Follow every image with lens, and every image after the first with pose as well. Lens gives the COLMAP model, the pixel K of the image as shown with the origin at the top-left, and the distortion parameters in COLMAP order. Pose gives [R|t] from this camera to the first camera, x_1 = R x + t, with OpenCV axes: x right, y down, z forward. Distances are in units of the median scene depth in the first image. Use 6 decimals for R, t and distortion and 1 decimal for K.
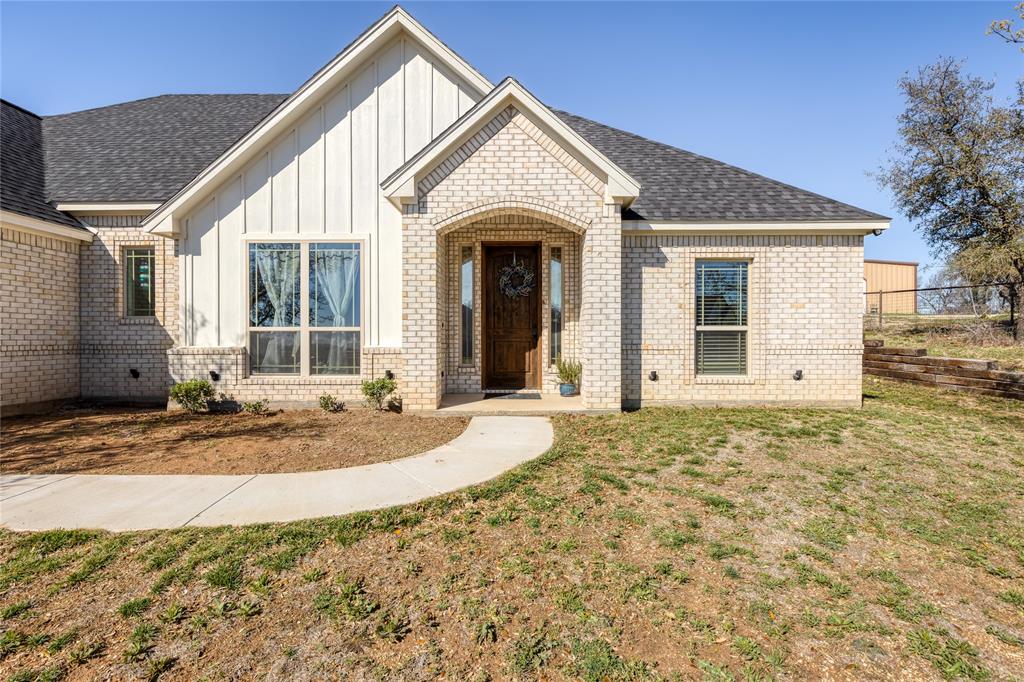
lens RADIAL K [[480.2, 0, 514.8], [0, 480.2, 337.5], [0, 0, 1]] dist [-0.002526, -0.000267]
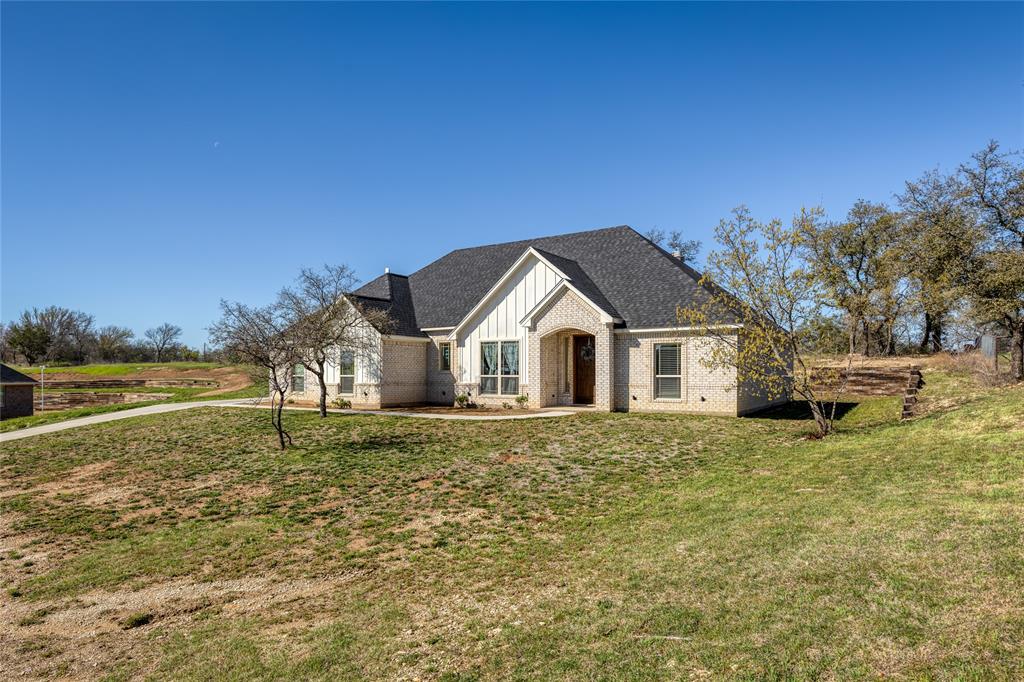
lens RADIAL K [[590.8, 0, 508.4], [0, 590.8, 345.6], [0, 0, 1]] dist [0.006596, 0.000775]
pose [[0.859528, -0.023701, -0.510539, 1.171586], [0.001425, 0.999031, -0.043978, -0.040532], [0.511087, 0.037073, 0.858729, -1.613851]]
